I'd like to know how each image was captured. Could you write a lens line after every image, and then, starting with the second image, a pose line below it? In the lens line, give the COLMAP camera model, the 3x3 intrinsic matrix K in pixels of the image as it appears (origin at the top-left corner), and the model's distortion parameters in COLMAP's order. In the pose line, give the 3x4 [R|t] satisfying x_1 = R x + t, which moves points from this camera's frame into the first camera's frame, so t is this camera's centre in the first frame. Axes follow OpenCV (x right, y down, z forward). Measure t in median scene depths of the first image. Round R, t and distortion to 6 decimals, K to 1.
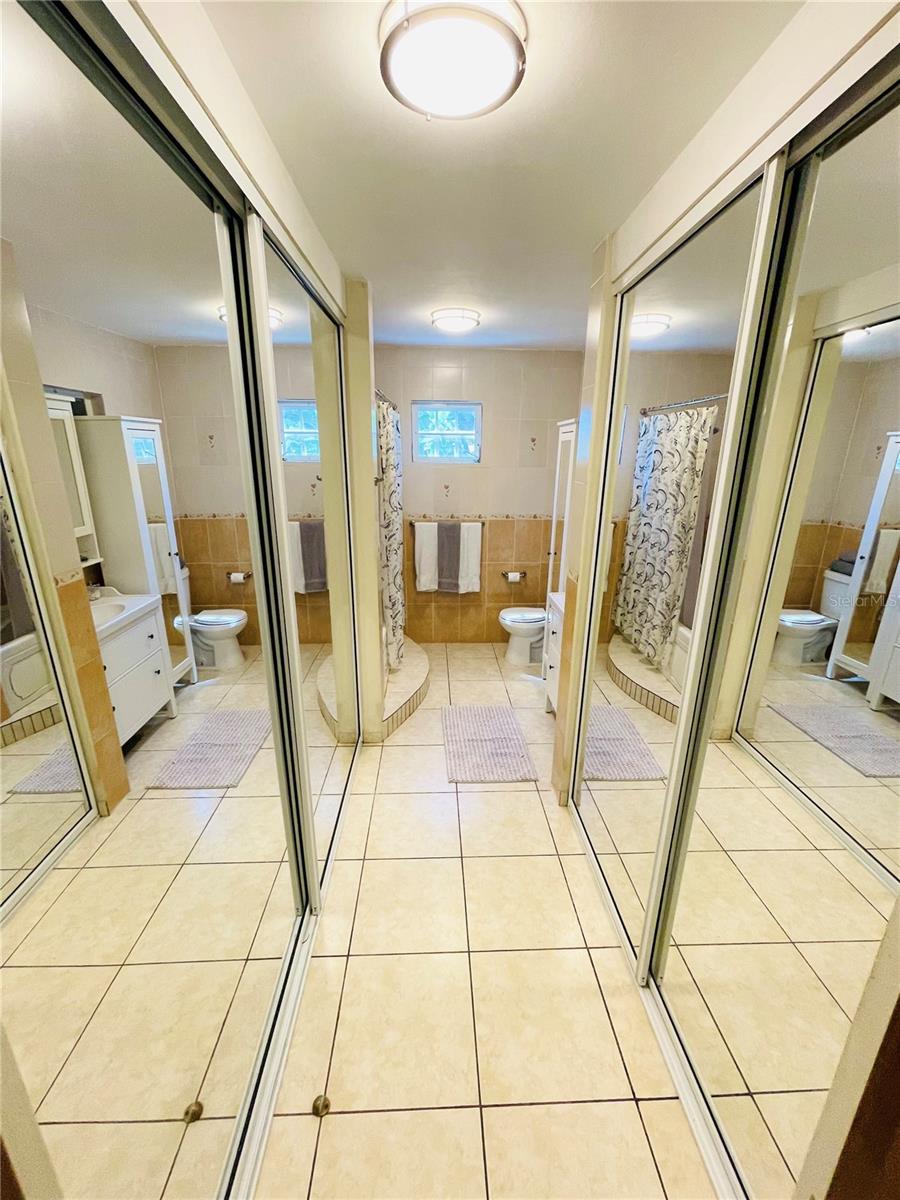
lens RADIAL K [[488.1, 0, 447.6], [0, 488.1, 598.6], [0, 0, 1]] dist [-0.004616, 0.001819]
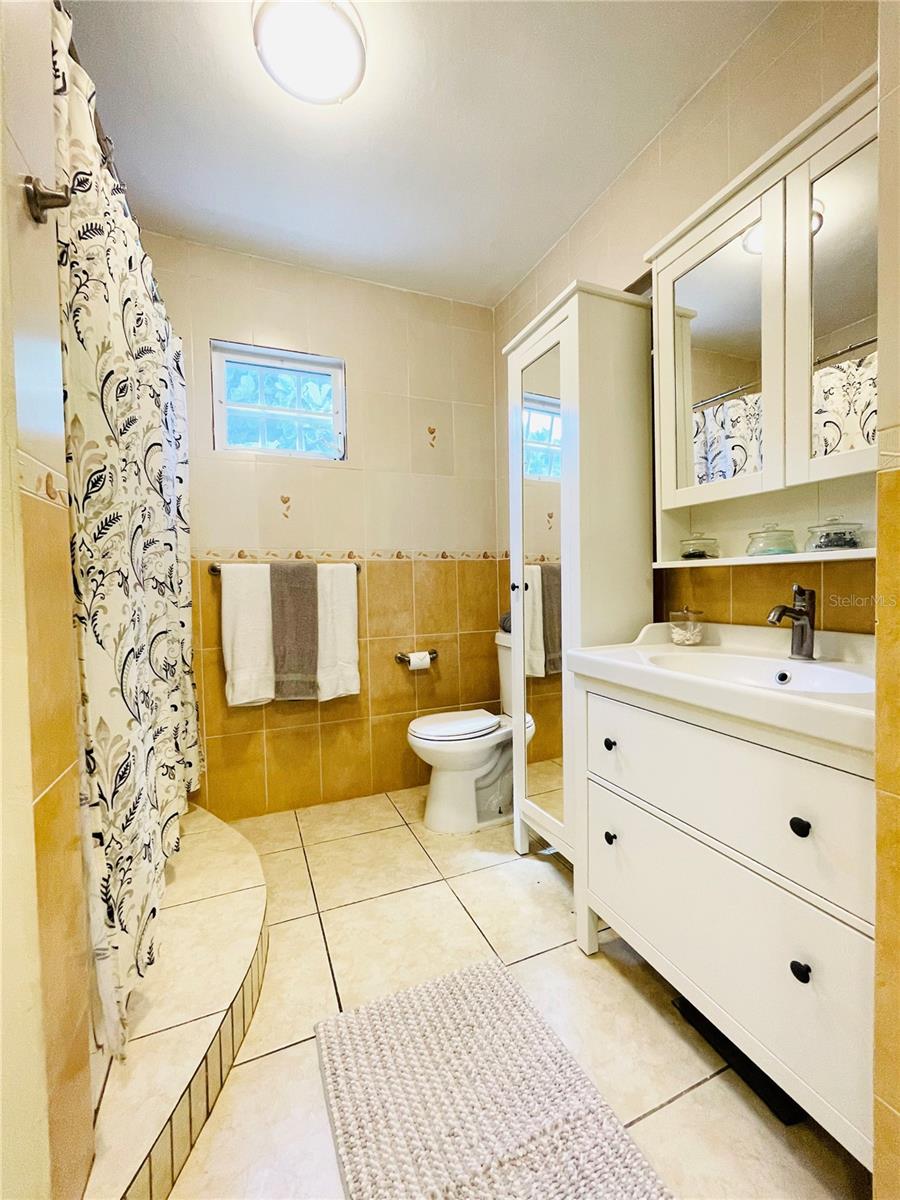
lens RADIAL K [[488.1, 0, 456.2], [0, 488.1, 600.1], [0, 0, 1]] dist [-0.004616, 0.001819]
pose [[0.930019, -0.033902, 0.365945, -0.026196], [0.131165, 0.960779, -0.244336, 0.030858], [-0.343308, 0.275236, 0.897989, 0.469556]]
